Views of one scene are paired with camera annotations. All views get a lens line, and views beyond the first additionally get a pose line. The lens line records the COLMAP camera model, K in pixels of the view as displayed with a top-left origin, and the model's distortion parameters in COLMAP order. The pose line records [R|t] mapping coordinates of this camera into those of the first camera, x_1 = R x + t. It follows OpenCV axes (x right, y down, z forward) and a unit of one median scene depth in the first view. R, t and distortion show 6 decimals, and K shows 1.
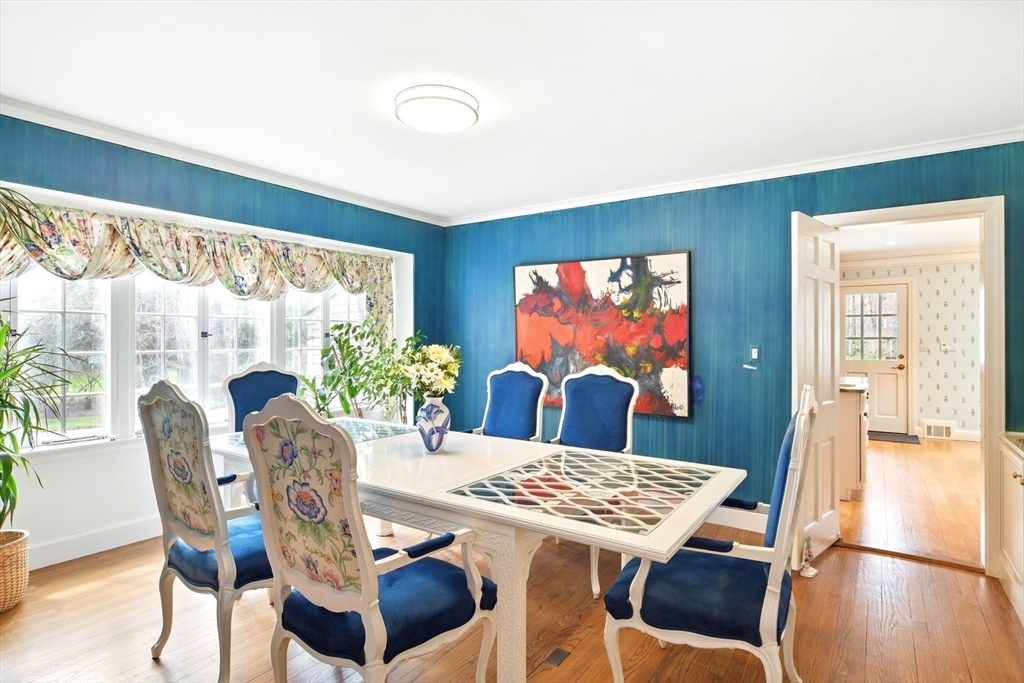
lens RADIAL K [[533.0, 0, 512.7], [0, 533.0, 340.9], [0, 0, 1]] dist [-0.006660, 0.000365]
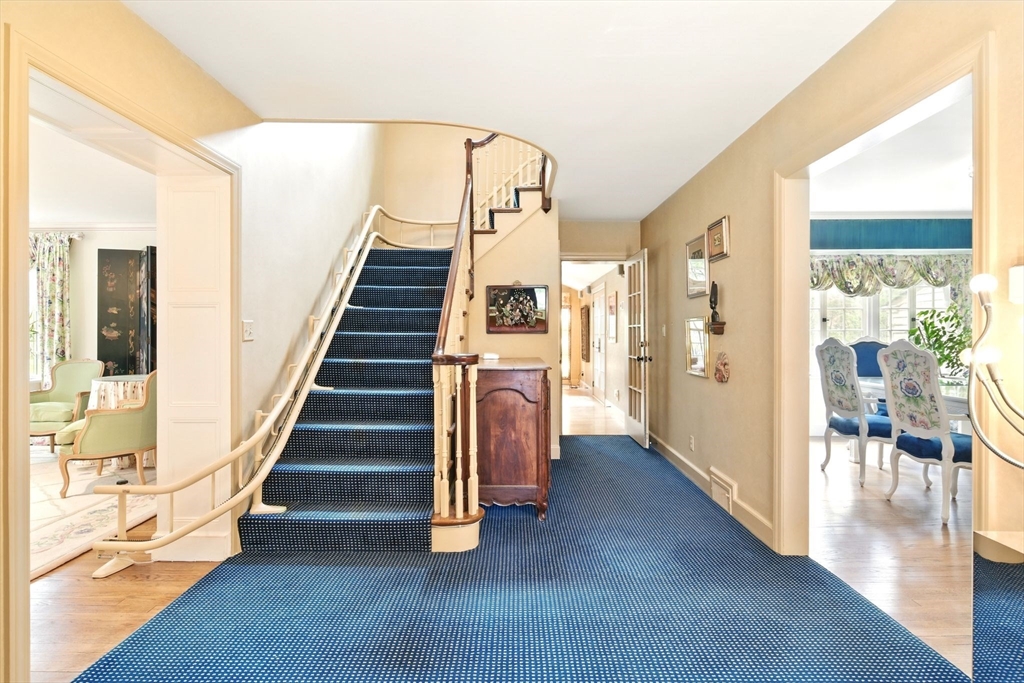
lens RADIAL K [[533.0, 0, 513.0], [0, 533.0, 336.4], [0, 0, 1]] dist [-0.006660, 0.000365]
pose [[0.567067, 0.002723, -0.823667, 0.189496], [0.000459, 0.999993, 0.003622, 0.028332], [0.823671, -0.002432, 0.567062, -0.619546]]
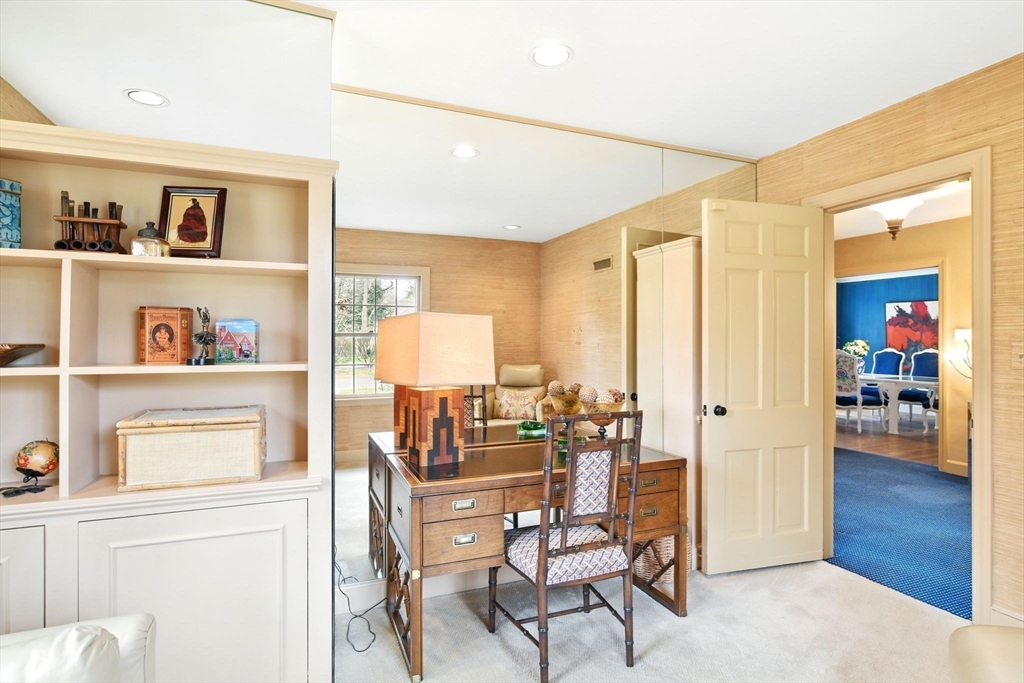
lens RADIAL K [[533.0, 0, 512.8], [0, 533.0, 336.0], [0, 0, 1]] dist [-0.006660, 0.000365]
pose [[0.839801, 0.000018, -0.542894, -0.101579], [-0.004648, 0.999964, -0.007156, 0.009806], [0.542874, 0.008533, 0.839771, -1.679178]]
